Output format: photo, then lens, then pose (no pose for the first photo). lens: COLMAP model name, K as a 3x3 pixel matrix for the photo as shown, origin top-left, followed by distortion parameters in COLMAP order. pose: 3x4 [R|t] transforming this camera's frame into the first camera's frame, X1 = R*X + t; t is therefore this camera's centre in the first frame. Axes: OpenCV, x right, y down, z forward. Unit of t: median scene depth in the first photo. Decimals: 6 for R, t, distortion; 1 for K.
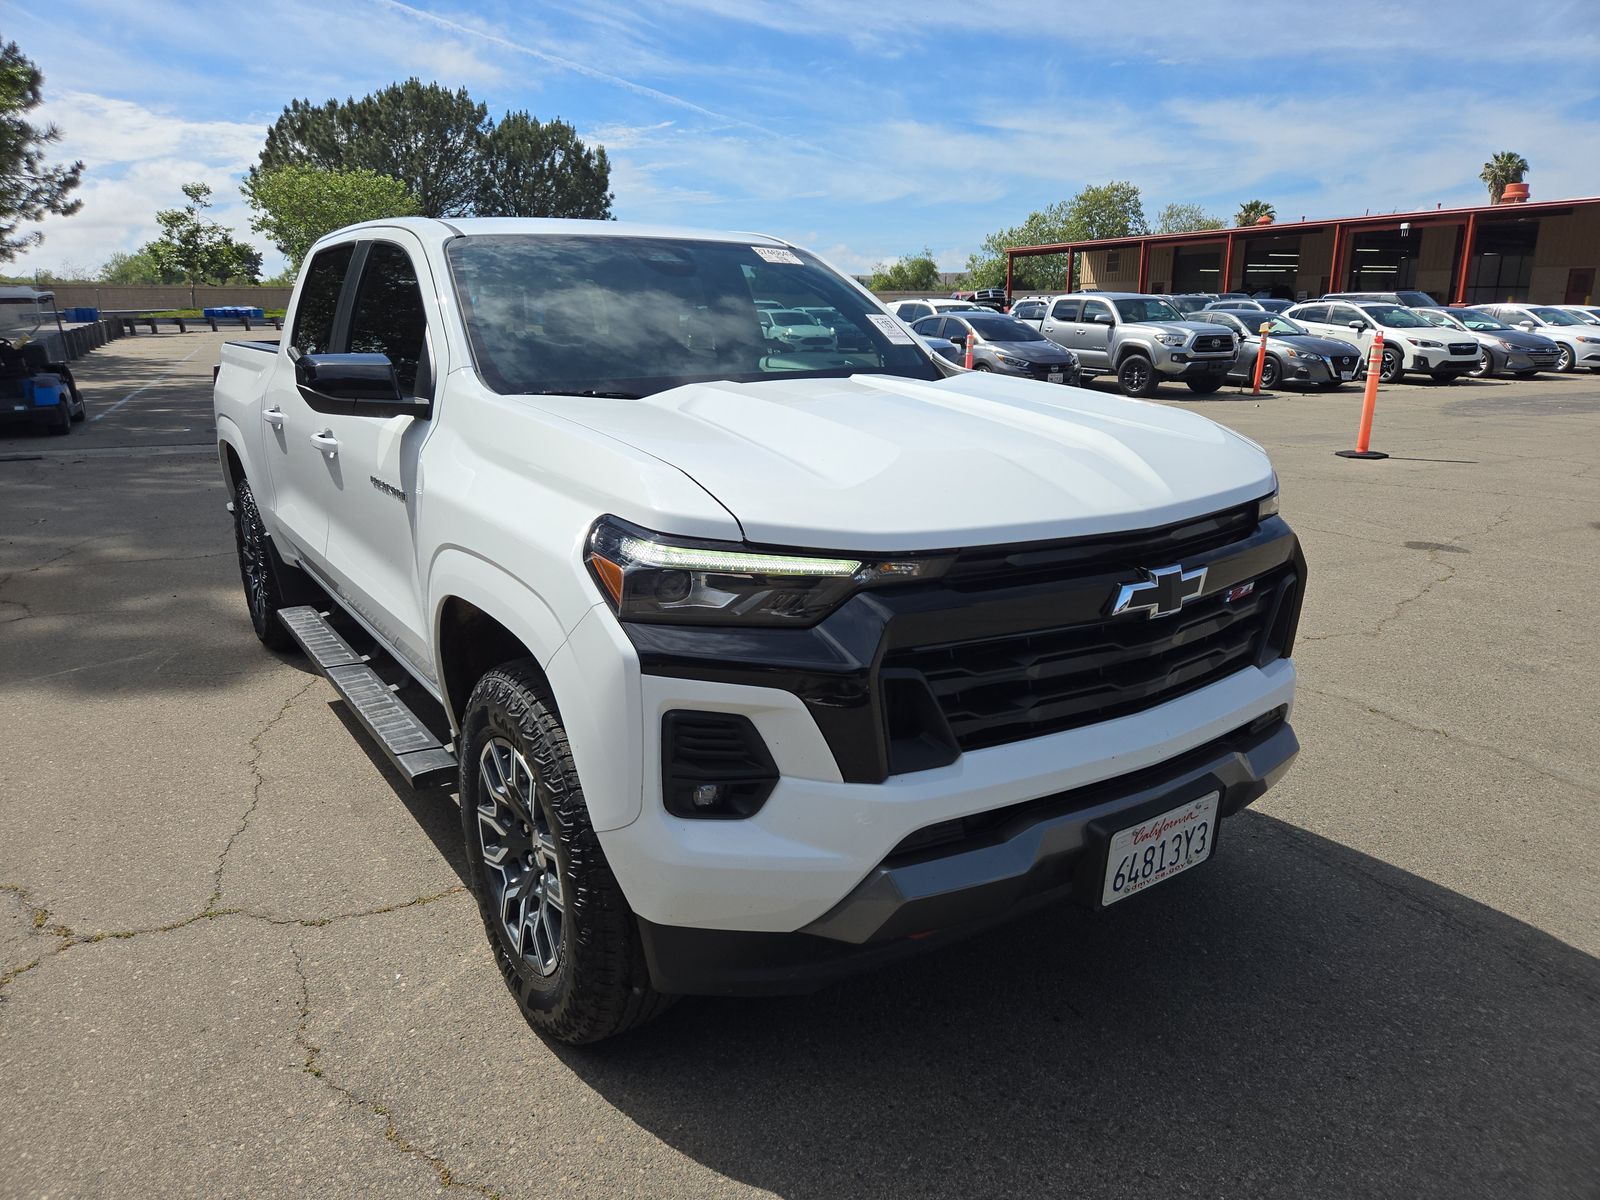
lens RADIAL K [[1096.6, 0, 709.4], [0, 1096.6, 619.5], [0, 0, 1]] dist [0.078946, -0.080759]
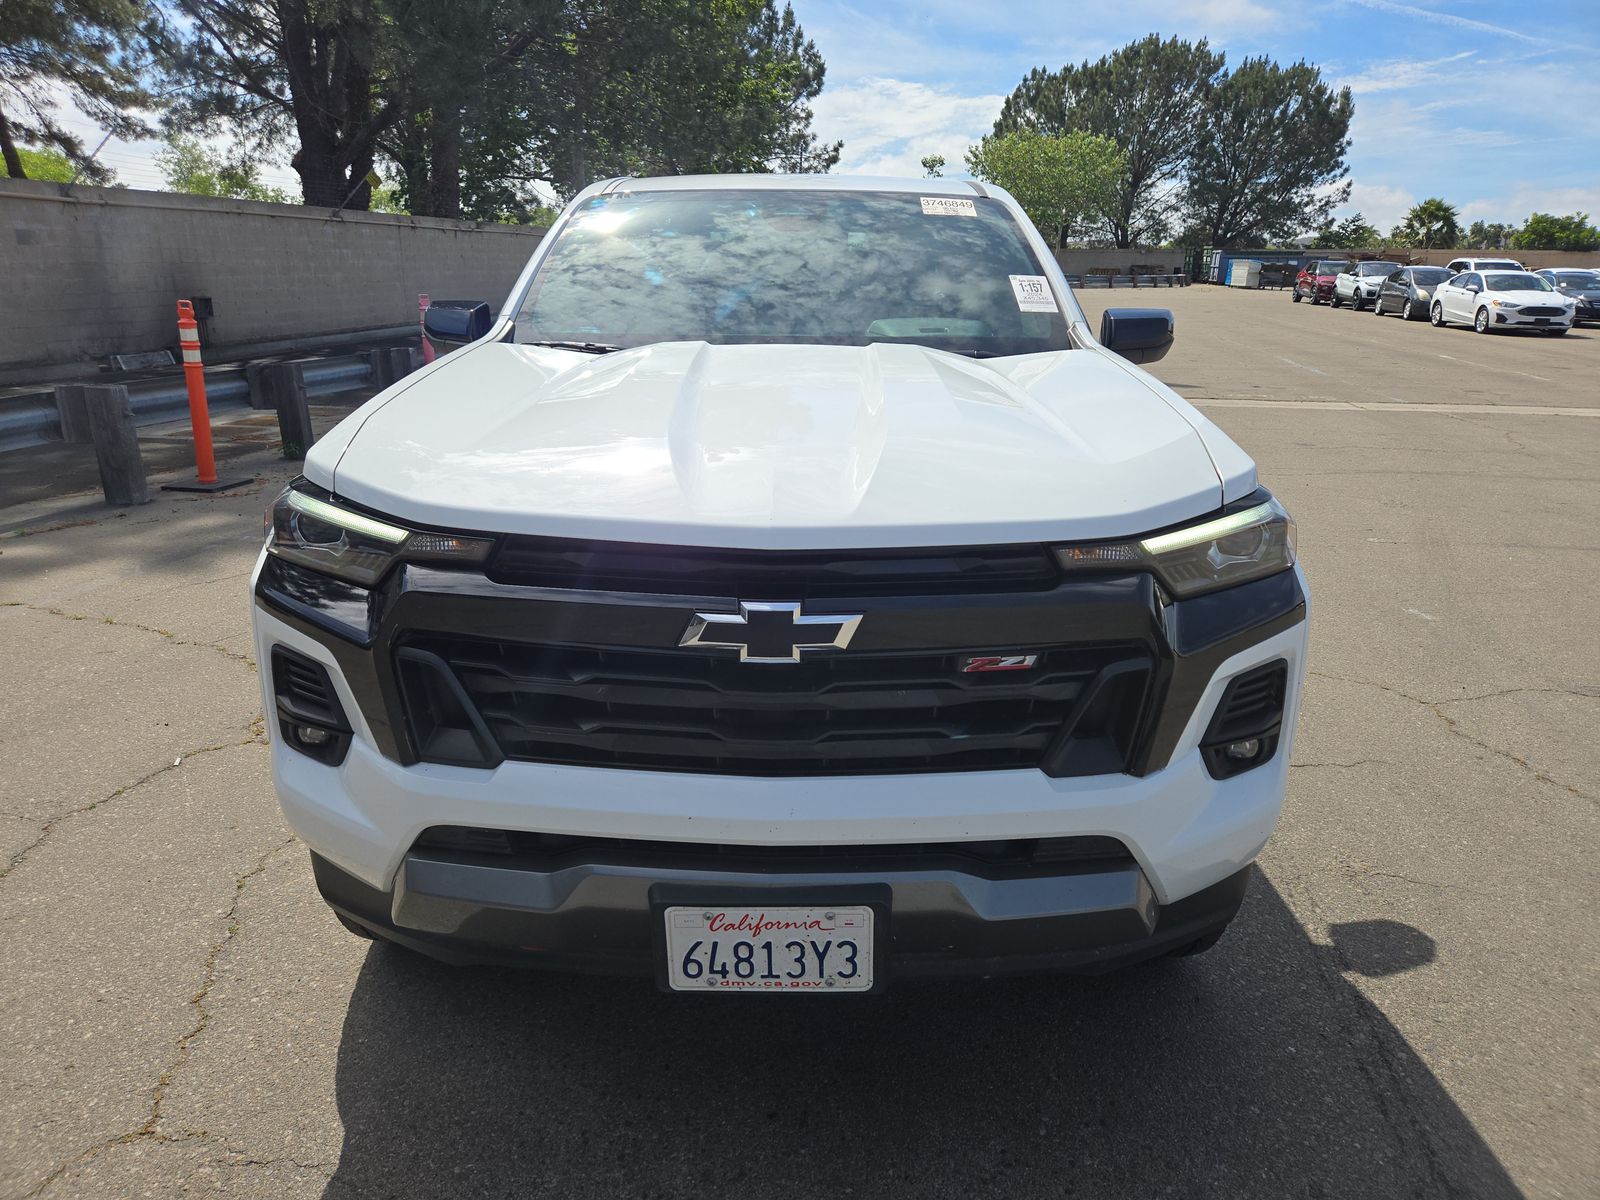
lens RADIAL K [[1076.8, 0, 800.0], [0, 1076.8, 600.0], [0, 0, 1]] dist [0.045938, -0.038007]
pose [[0.820969, 0.179535, -0.542012, 0.090622], [-0.167375, 0.983248, 0.072172, -0.011520], [0.545889, 0.031468, 0.837266, 0.039750]]
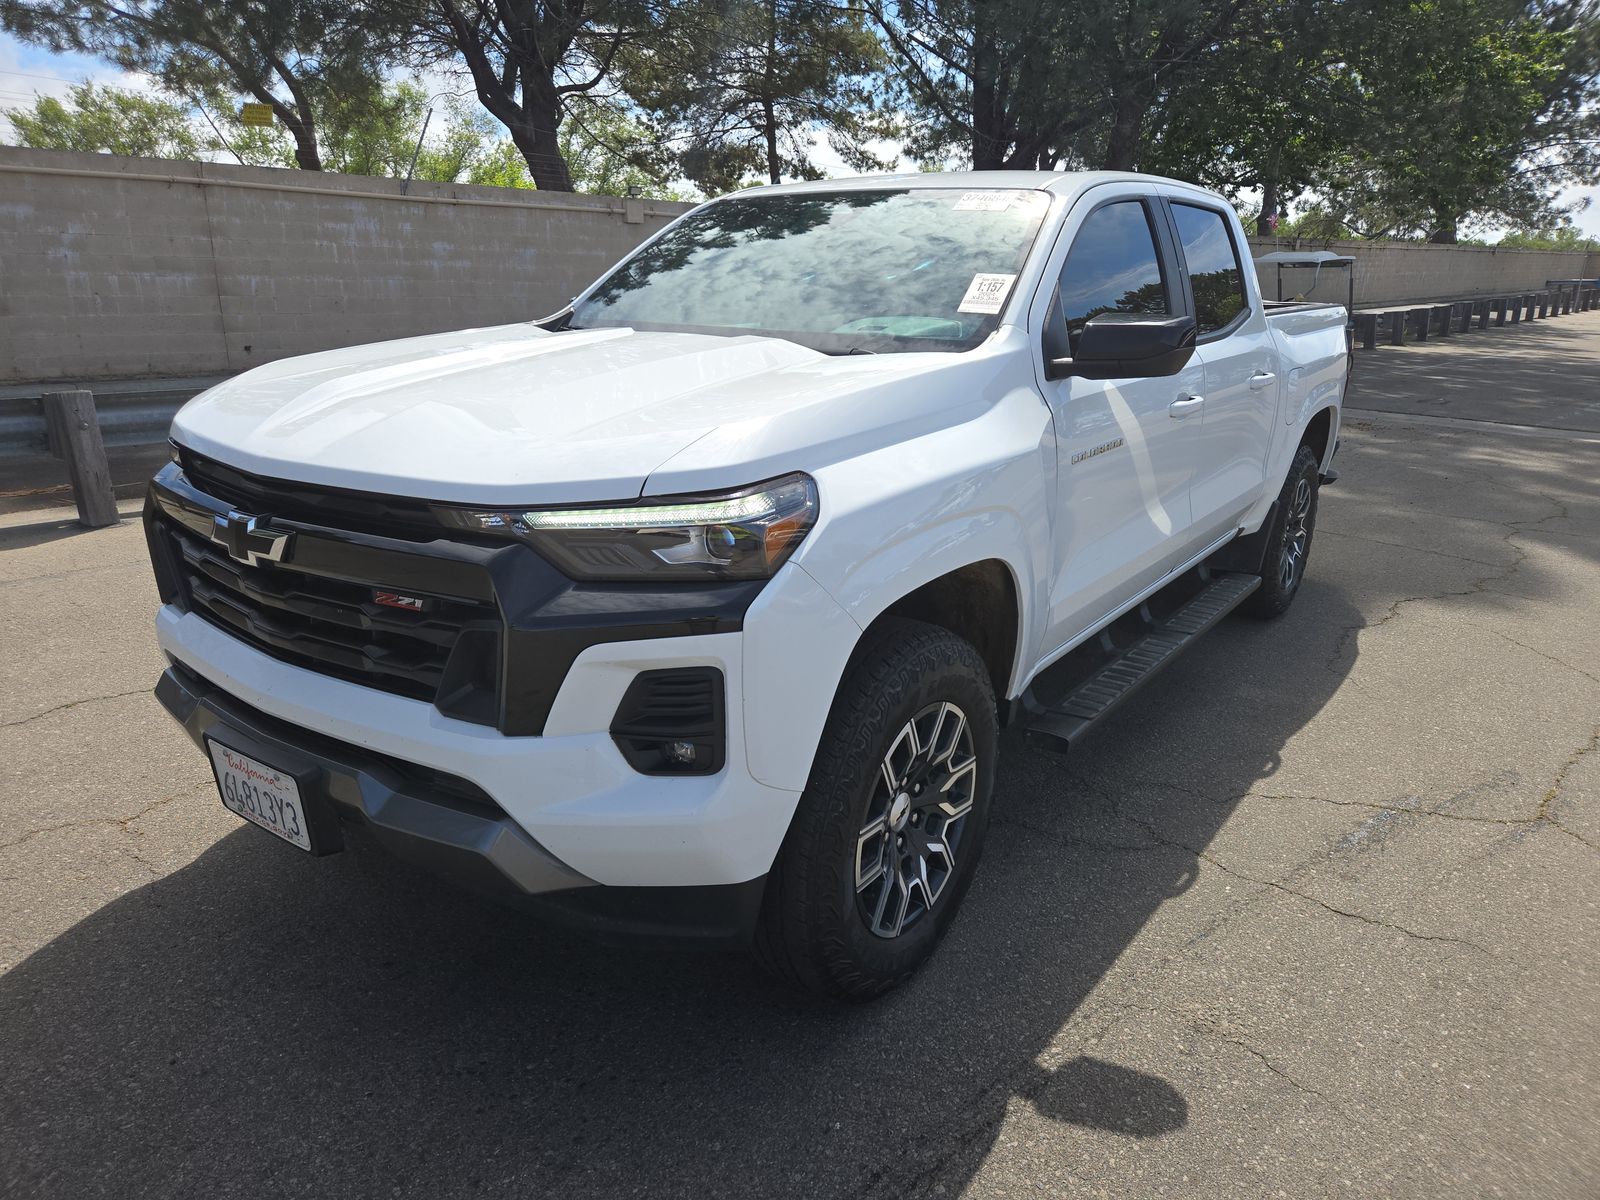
lens RADIAL K [[1076.8, 0, 800.0], [0, 1076.8, 600.0], [0, 0, 1]] dist [0.045938, -0.038007]
pose [[0.339266, 0.283060, -0.897093, 0.164006], [-0.267039, 0.943402, 0.196682, -0.033852], [0.901992, 0.172831, 0.395652, 0.119912]]
